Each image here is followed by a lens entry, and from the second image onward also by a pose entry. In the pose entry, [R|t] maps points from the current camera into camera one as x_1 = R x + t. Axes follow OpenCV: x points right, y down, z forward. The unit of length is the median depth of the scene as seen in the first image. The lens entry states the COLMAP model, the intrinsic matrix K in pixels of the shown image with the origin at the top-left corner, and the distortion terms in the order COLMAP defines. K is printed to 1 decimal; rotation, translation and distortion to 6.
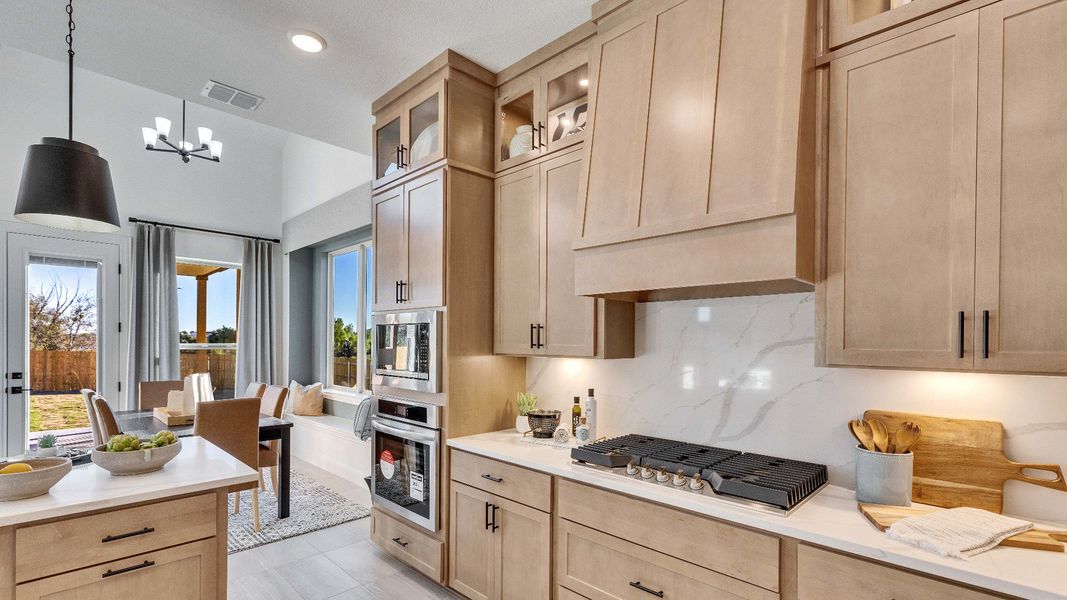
lens RADIAL K [[477.1, 0, 534.9], [0, 477.1, 346.9], [0, 0, 1]] dist [-0.000451, 0.000060]
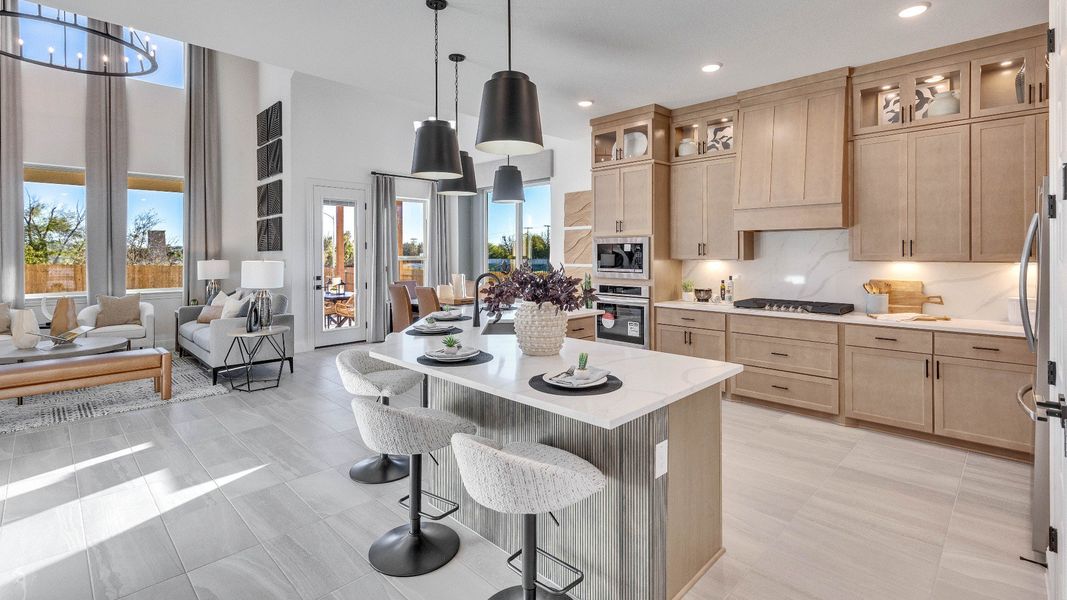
lens RADIAL K [[481.6, 0, 535.1], [0, 481.6, 256.9], [0, 0, 1]] dist [0.001703, 0.000137]
pose [[0.999906, -0.010896, -0.008336, -0.669765], [0.010886, 0.999940, -0.001361, 0.003203], [0.008351, 0.001270, 0.999964, -0.994744]]
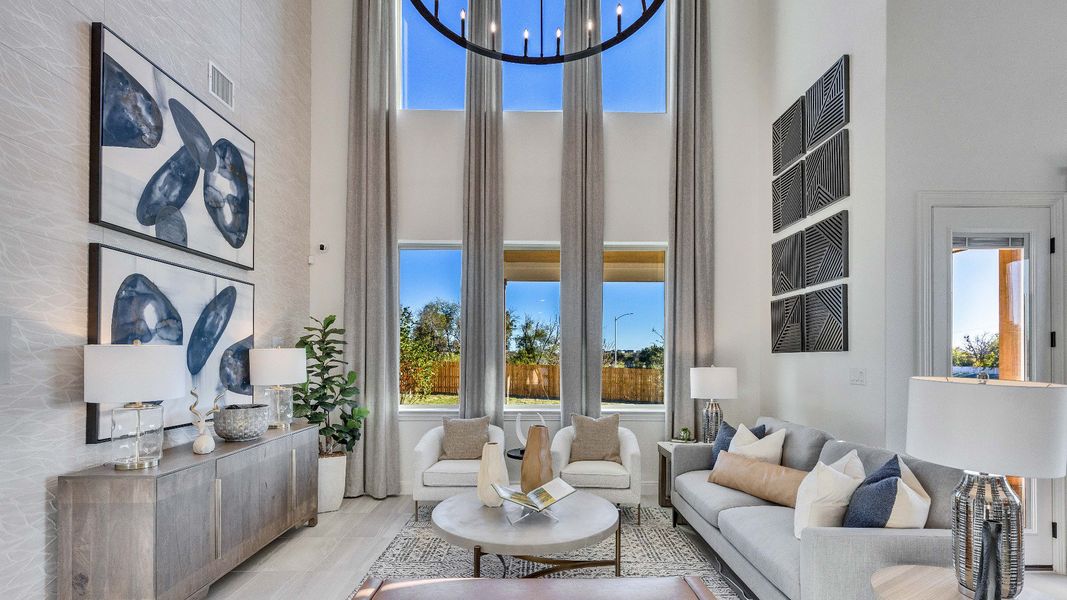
lens RADIAL K [[477.1, 0, 534.9], [0, 477.1, 346.9], [0, 0, 1]] dist [-0.000451, 0.000060]
pose [[0.697763, -0.019511, -0.716063, -1.808048], [-0.005028, 0.999471, -0.032132, -0.016543], [0.716311, 0.026021, 0.697295, 0.174865]]
